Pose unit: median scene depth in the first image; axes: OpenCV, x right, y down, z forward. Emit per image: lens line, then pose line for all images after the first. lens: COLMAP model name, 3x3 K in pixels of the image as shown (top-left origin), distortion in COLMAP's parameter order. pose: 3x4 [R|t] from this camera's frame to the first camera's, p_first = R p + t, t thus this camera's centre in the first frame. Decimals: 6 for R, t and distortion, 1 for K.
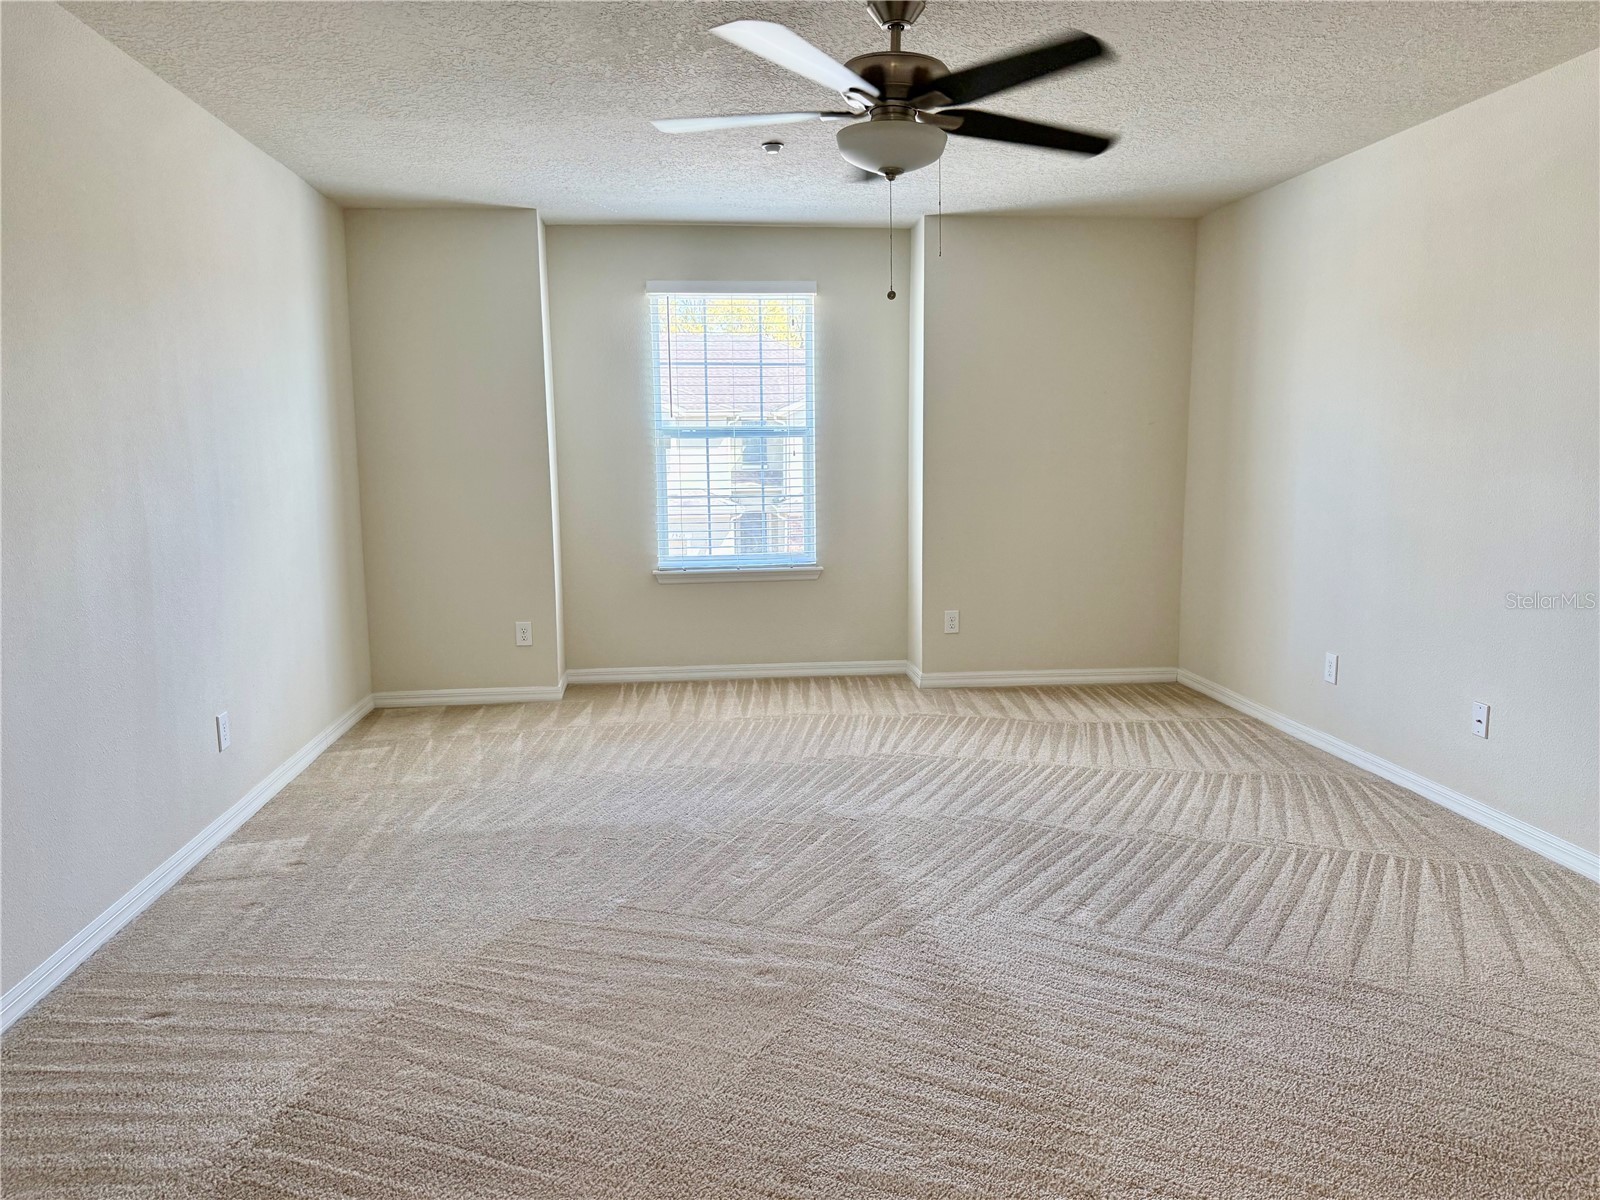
lens RADIAL K [[1098.0, 0, 791.6], [0, 1098.0, 597.4], [0, 0, 1]] dist [0.151216, -0.270553]
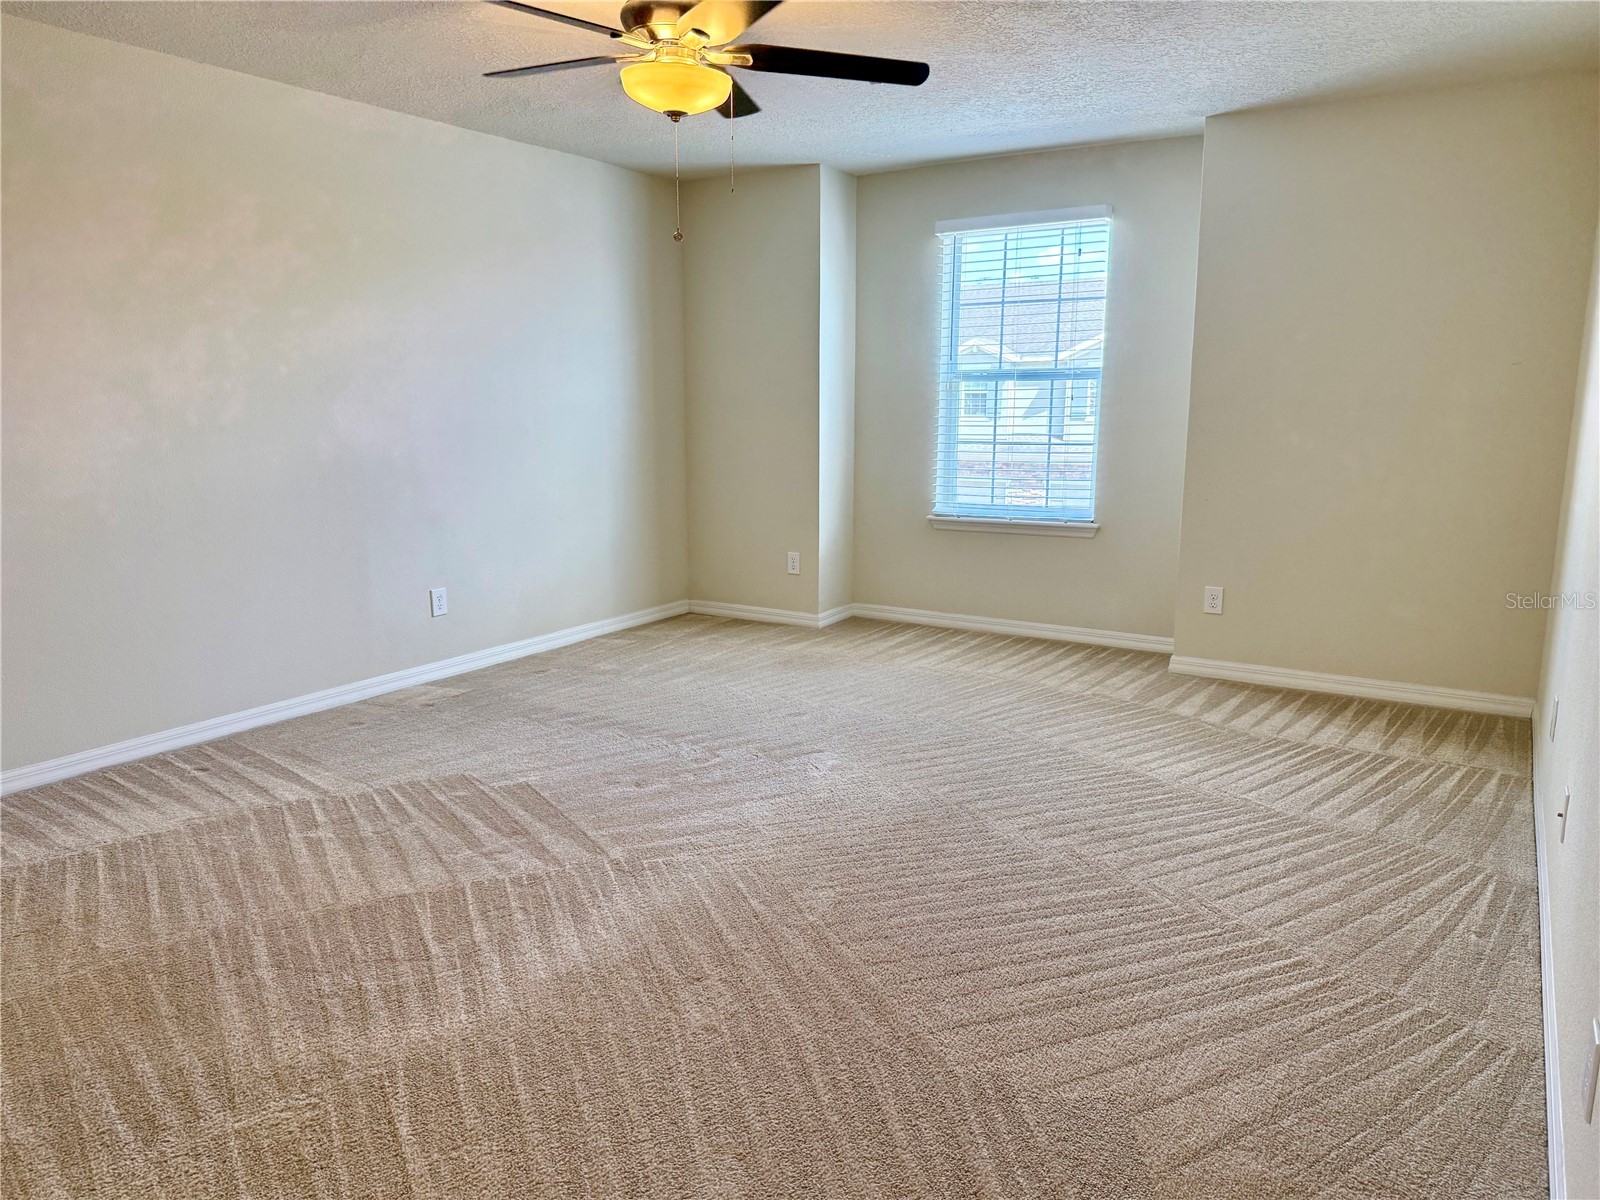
lens RADIAL K [[1098.0, 0, 791.6], [0, 1098.0, 597.4], [0, 0, 1]] dist [0.151216, -0.270553]
pose [[0.791165, 0.117900, -0.600131, 0.446895], [-0.088822, 0.992990, 0.077984, -0.019669], [0.605118, -0.008393, 0.796091, 0.140943]]
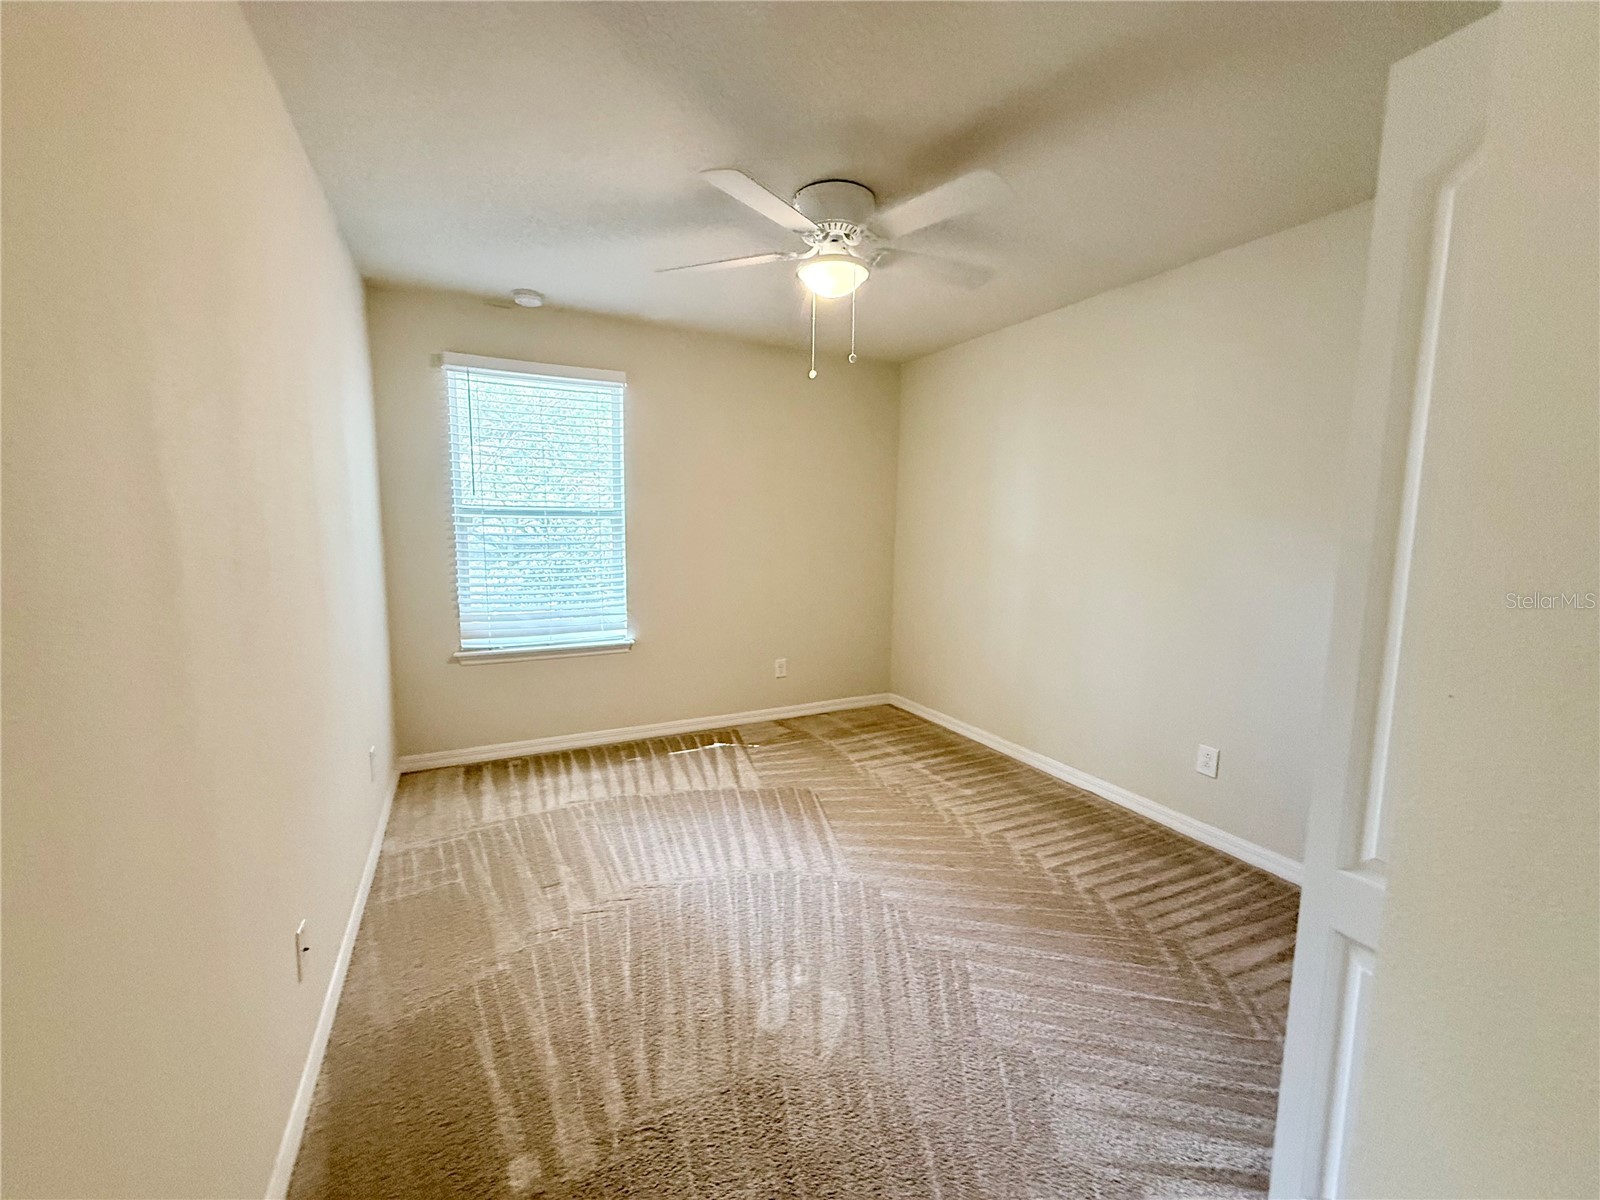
lens RADIAL K [[641.6, 0, 791.1], [0, 641.6, 600.5], [0, 0, 1]] dist [-0.007223, -0.000131]
pose [[0.937818, -0.026324, 0.346128, -0.051016], [0.032159, 0.999421, -0.011125, -0.064507], [-0.345635, 0.021565, 0.938121, 0.431068]]
